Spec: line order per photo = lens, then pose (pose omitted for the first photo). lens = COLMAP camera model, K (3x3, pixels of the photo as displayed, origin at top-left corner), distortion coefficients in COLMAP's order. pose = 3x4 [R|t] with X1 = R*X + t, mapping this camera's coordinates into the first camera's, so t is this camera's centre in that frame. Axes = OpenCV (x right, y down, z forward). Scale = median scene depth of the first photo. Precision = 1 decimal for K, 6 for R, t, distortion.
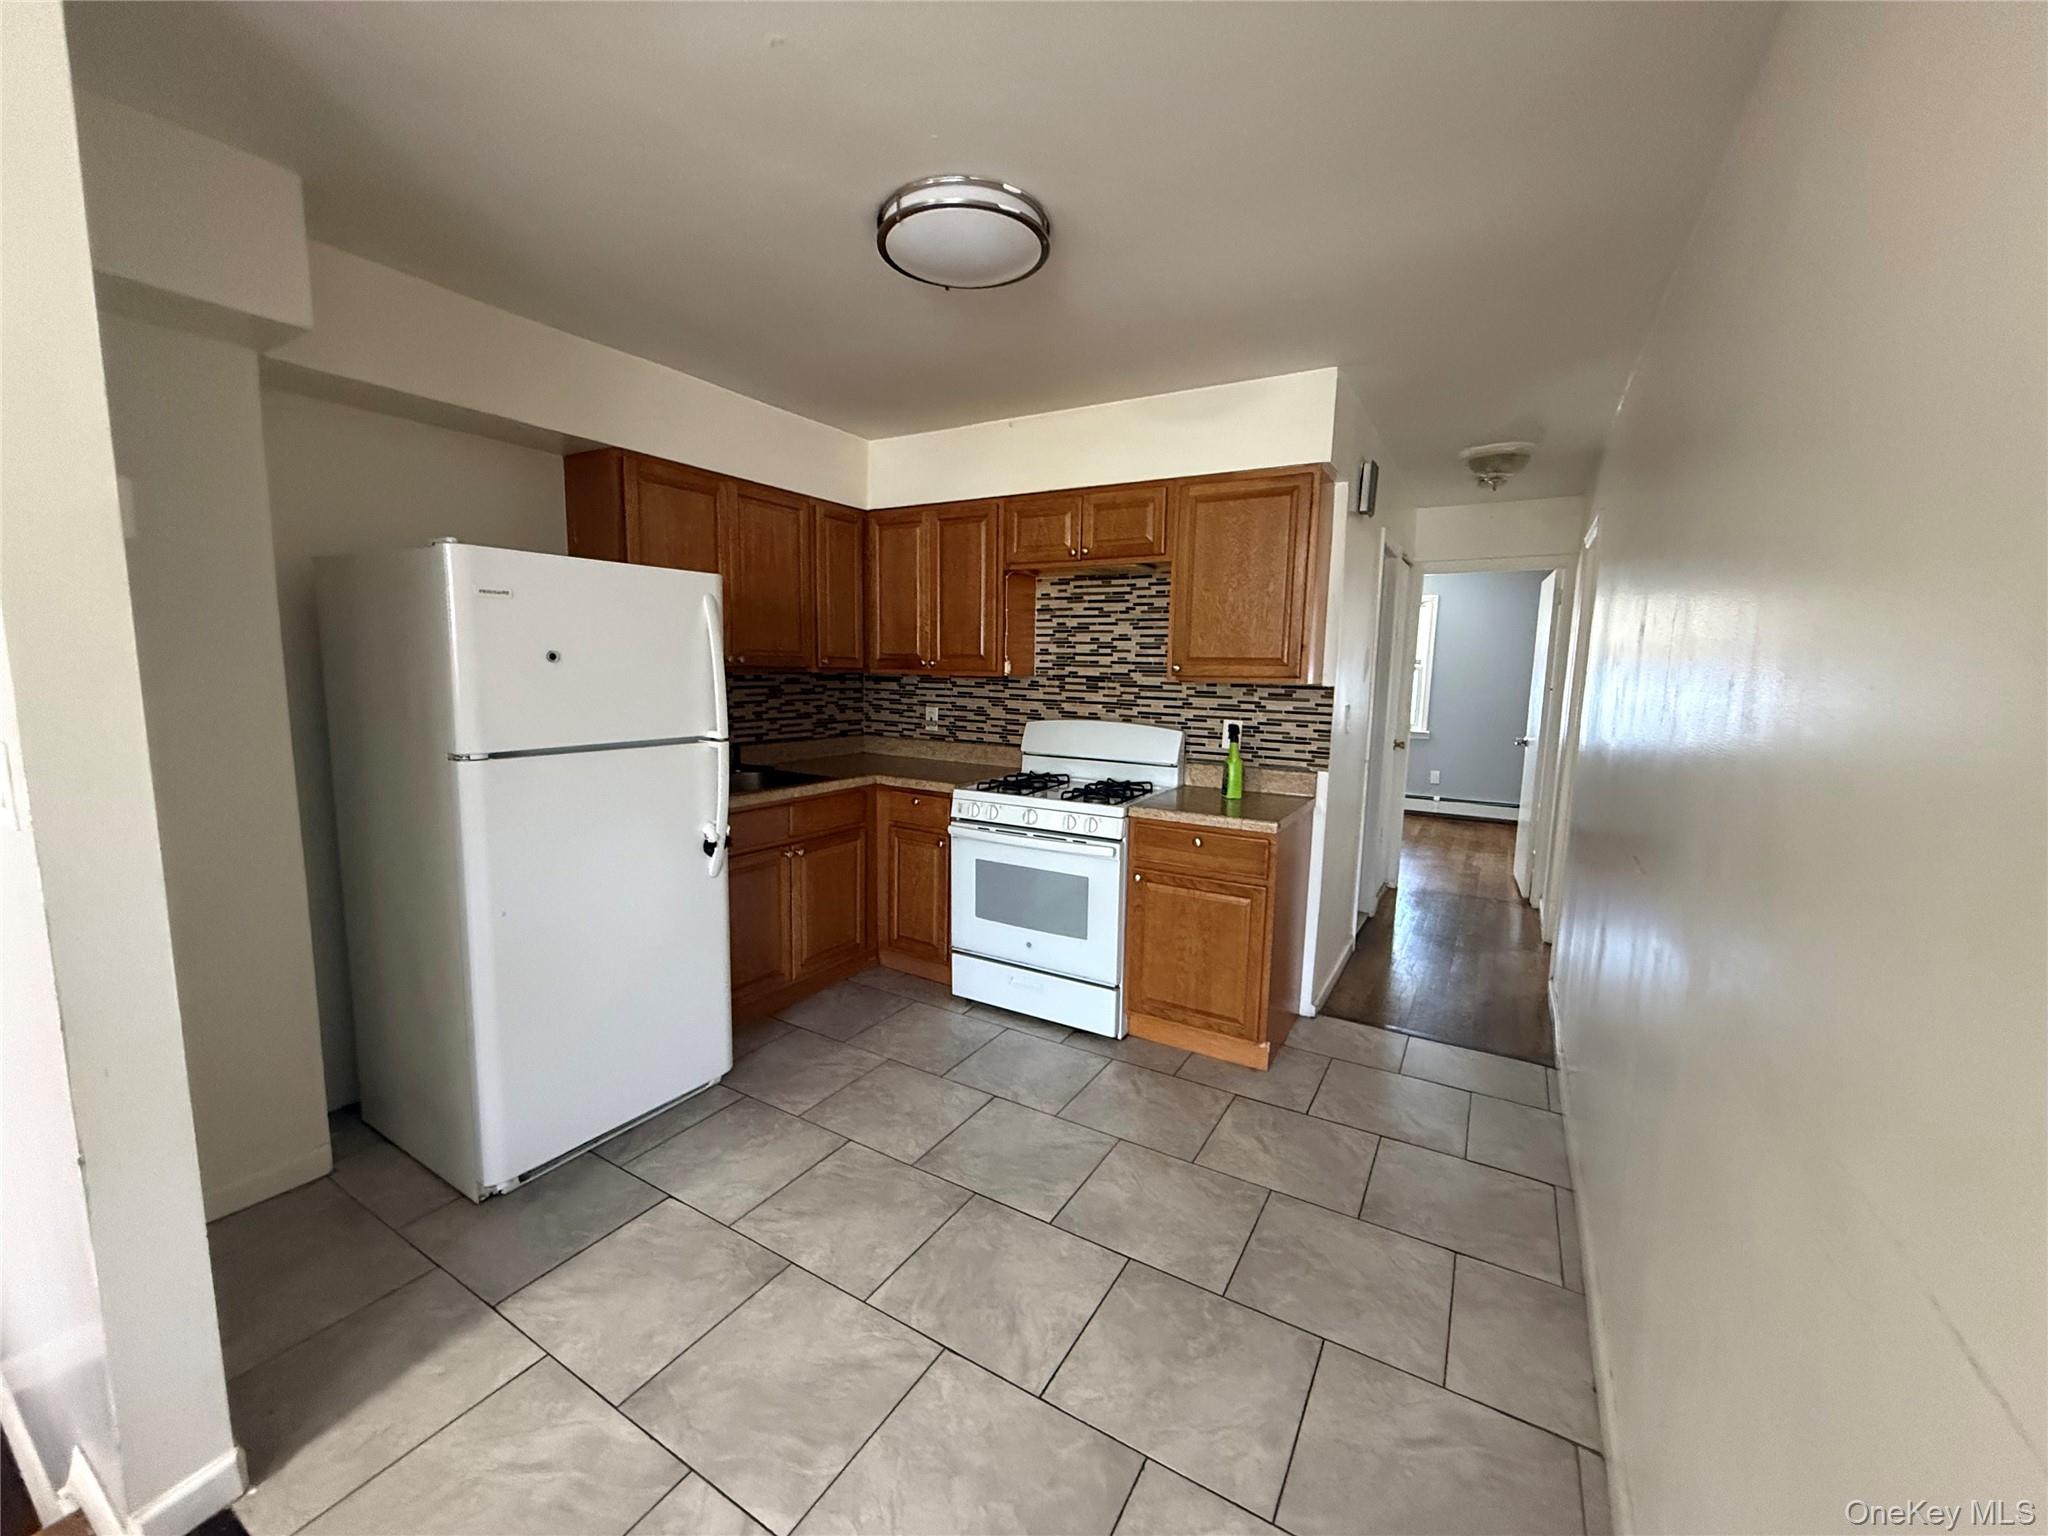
lens RADIAL K [[812.0, 0, 1020.8], [0, 812.0, 768.6], [0, 0, 1]] dist [-0.006399, -0.000223]
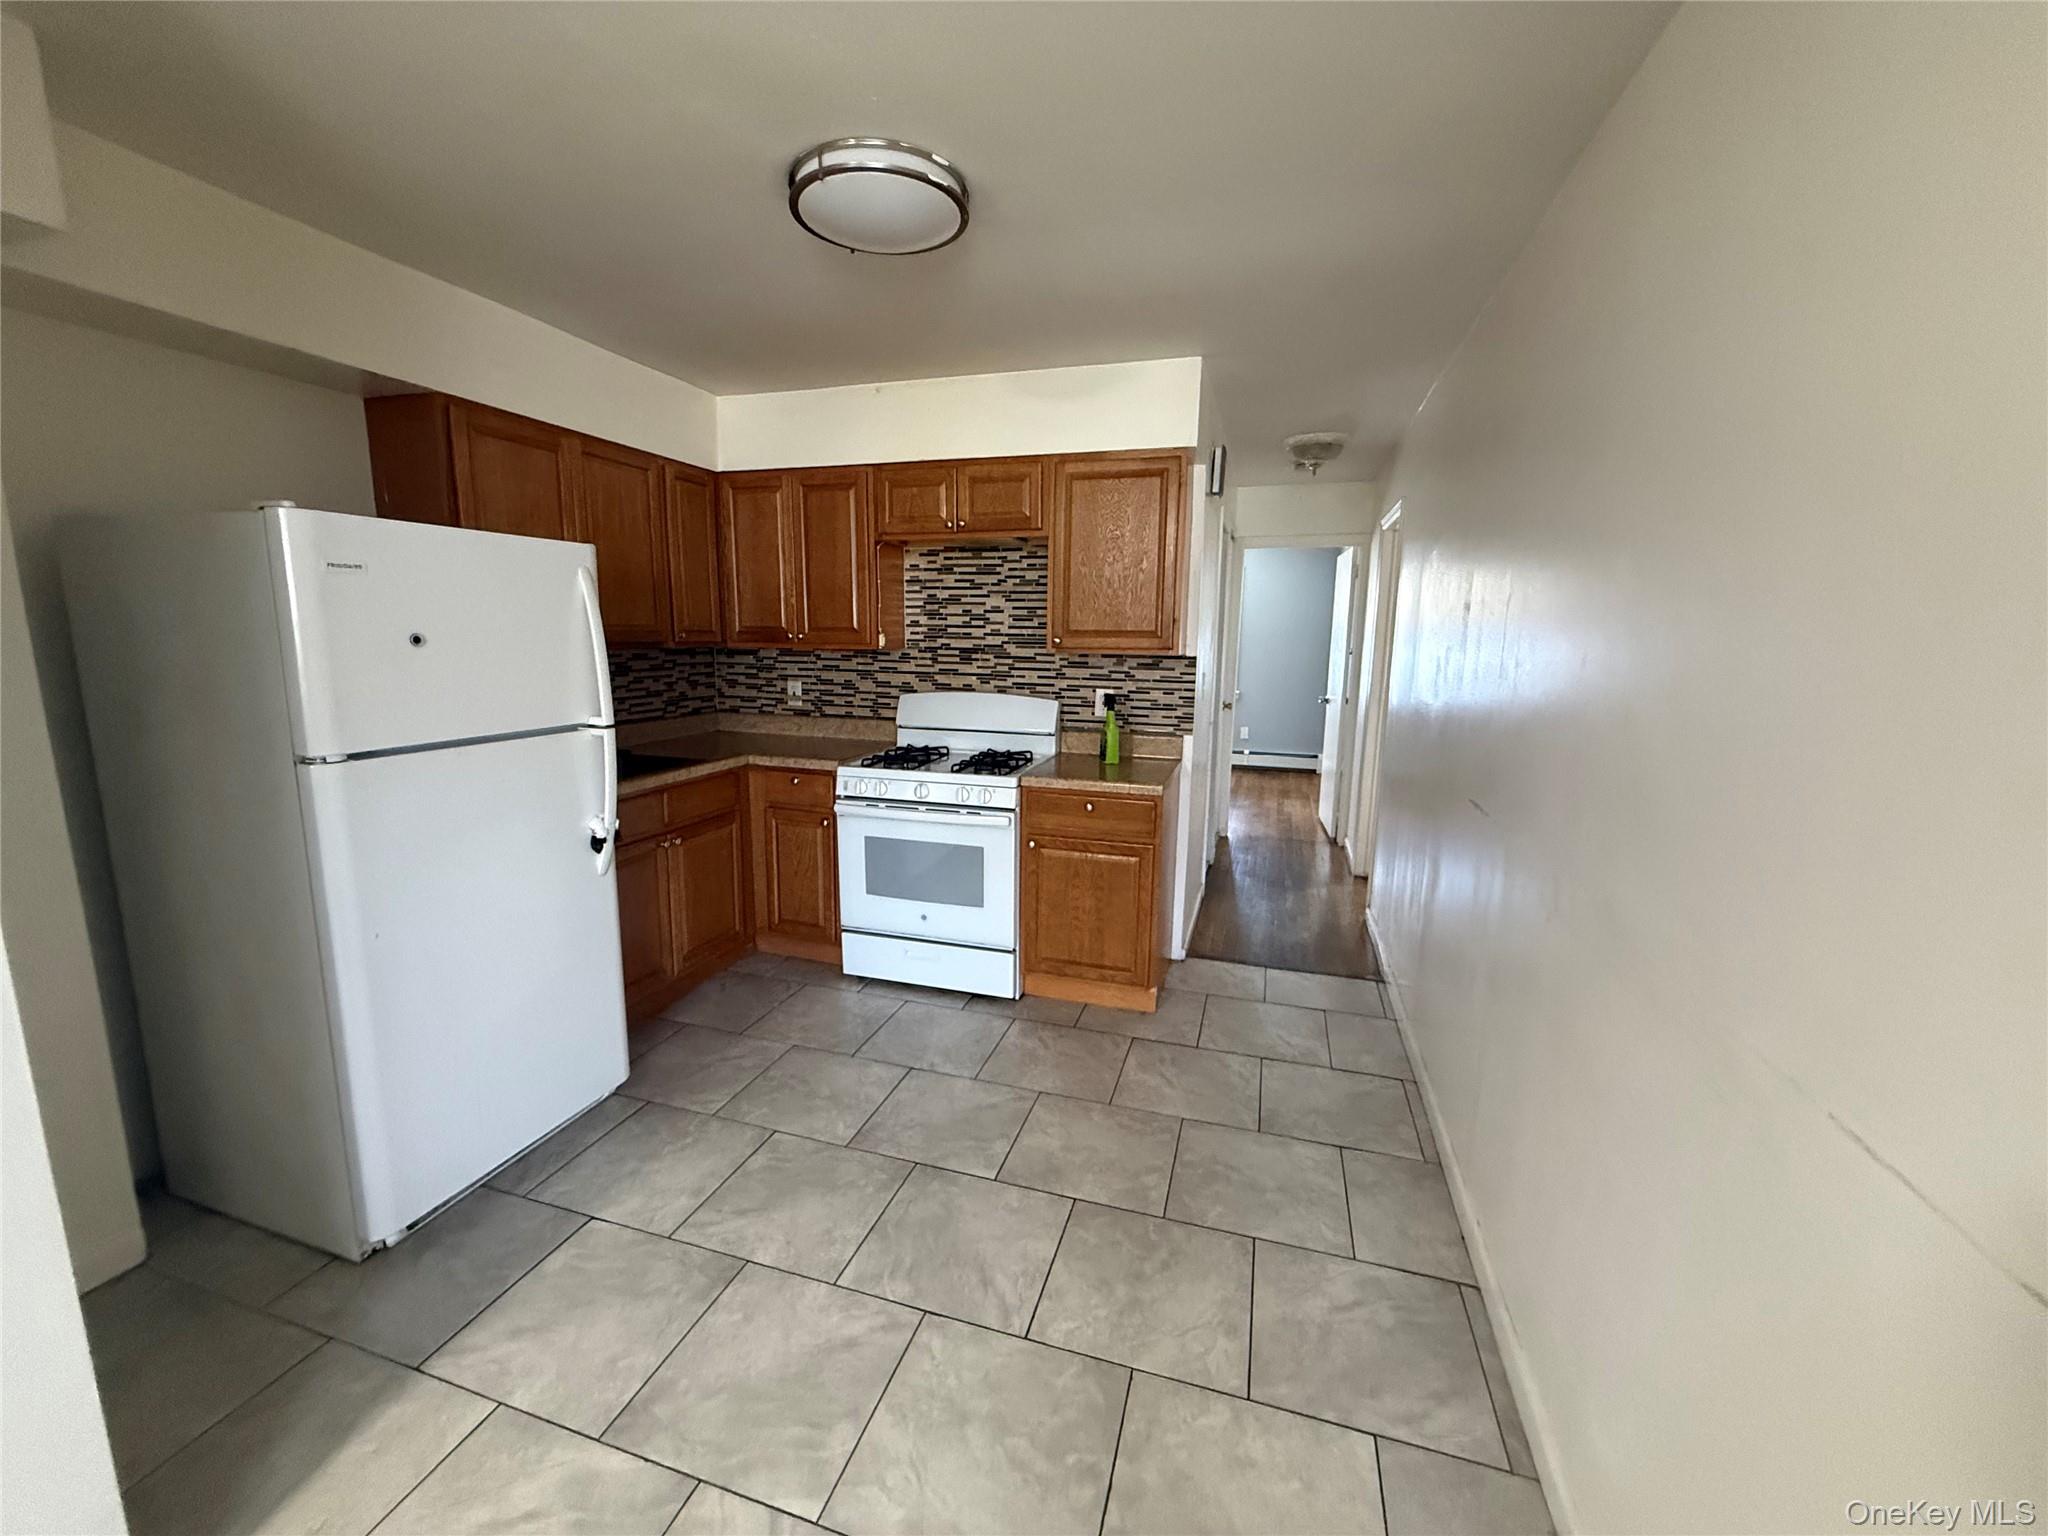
lens RADIAL K [[812.0, 0, 1030.2], [0, 812.0, 768.2], [0, 0, 1]] dist [-0.006399, -0.000223]
pose [[0.971455, -0.045380, 0.232841, -0.115945], [0.035417, 0.998276, 0.046797, -0.014078], [-0.234564, -0.037215, 0.971388, -0.006581]]
